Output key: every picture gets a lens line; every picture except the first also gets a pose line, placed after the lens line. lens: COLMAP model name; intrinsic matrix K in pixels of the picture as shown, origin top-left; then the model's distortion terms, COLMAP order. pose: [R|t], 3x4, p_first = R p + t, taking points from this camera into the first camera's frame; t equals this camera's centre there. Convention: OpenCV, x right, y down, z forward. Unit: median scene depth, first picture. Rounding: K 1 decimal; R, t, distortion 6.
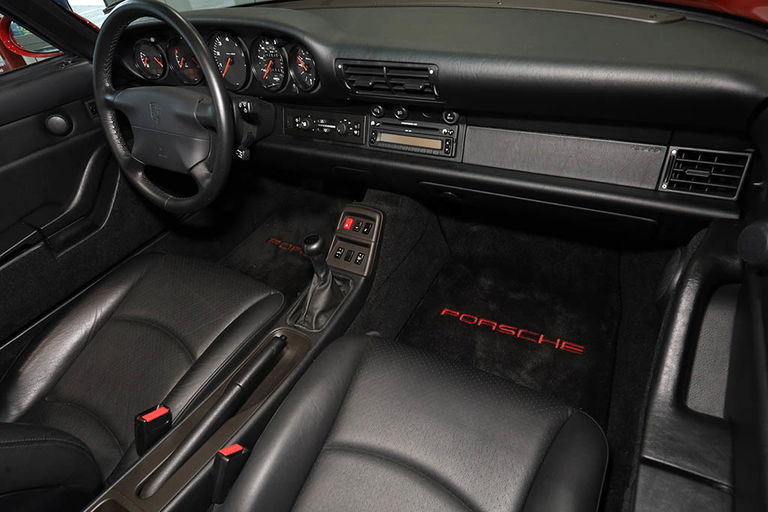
lens RADIAL K [[450.4, 0, 387.7], [0, 450.4, 260.1], [0, 0, 1]] dist [0.003914, -0.000692]
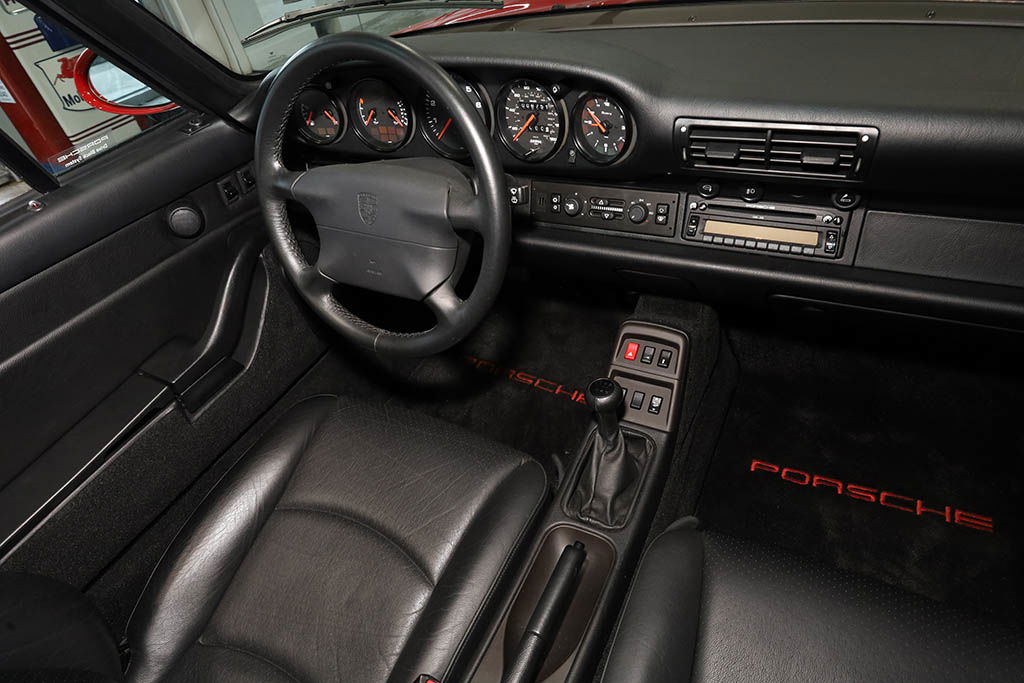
lens RADIAL K [[600.5, 0, 512.4], [0, 600.5, 348.0], [0, 0, 1]] dist [0.003914, -0.000692]
pose [[0.998925, -0.046120, 0.004741, -0.289782], [0.045967, 0.998538, 0.028456, -0.129084], [-0.006047, -0.028208, 0.999584, 0.127751]]
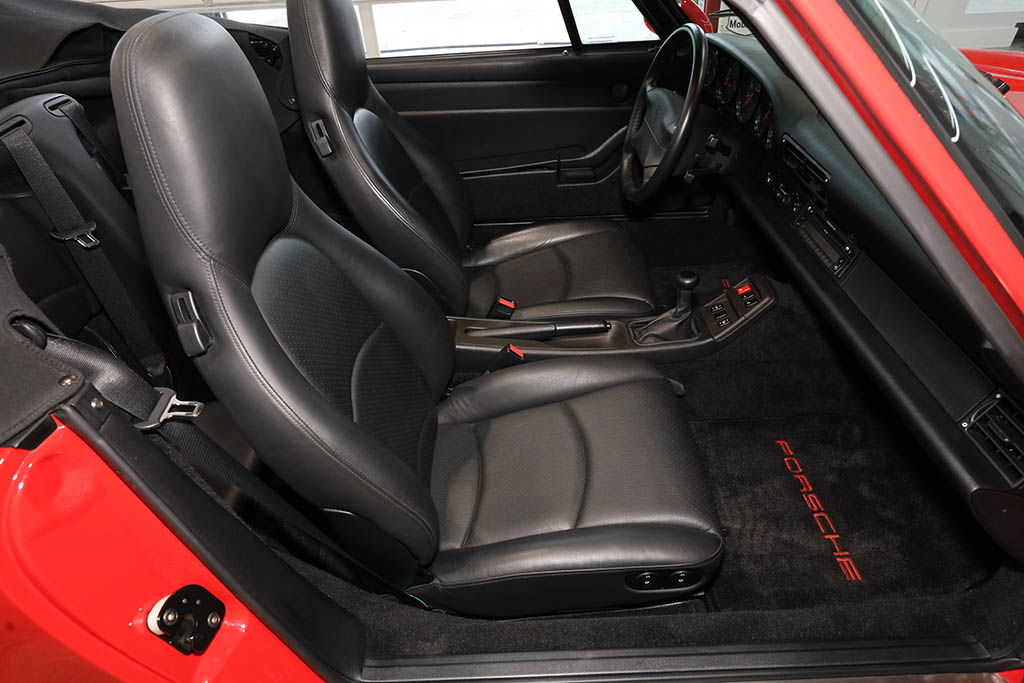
lens RADIAL K [[600.5, 0, 512.8], [0, 600.5, 343.7], [0, 0, 1]] dist [0.003914, -0.000692]
pose [[0.505923, 0.606187, -0.613661, 0.563974], [-0.564627, 0.770564, 0.295681, -0.099528], [0.652103, 0.196897, 0.732116, -0.265844]]
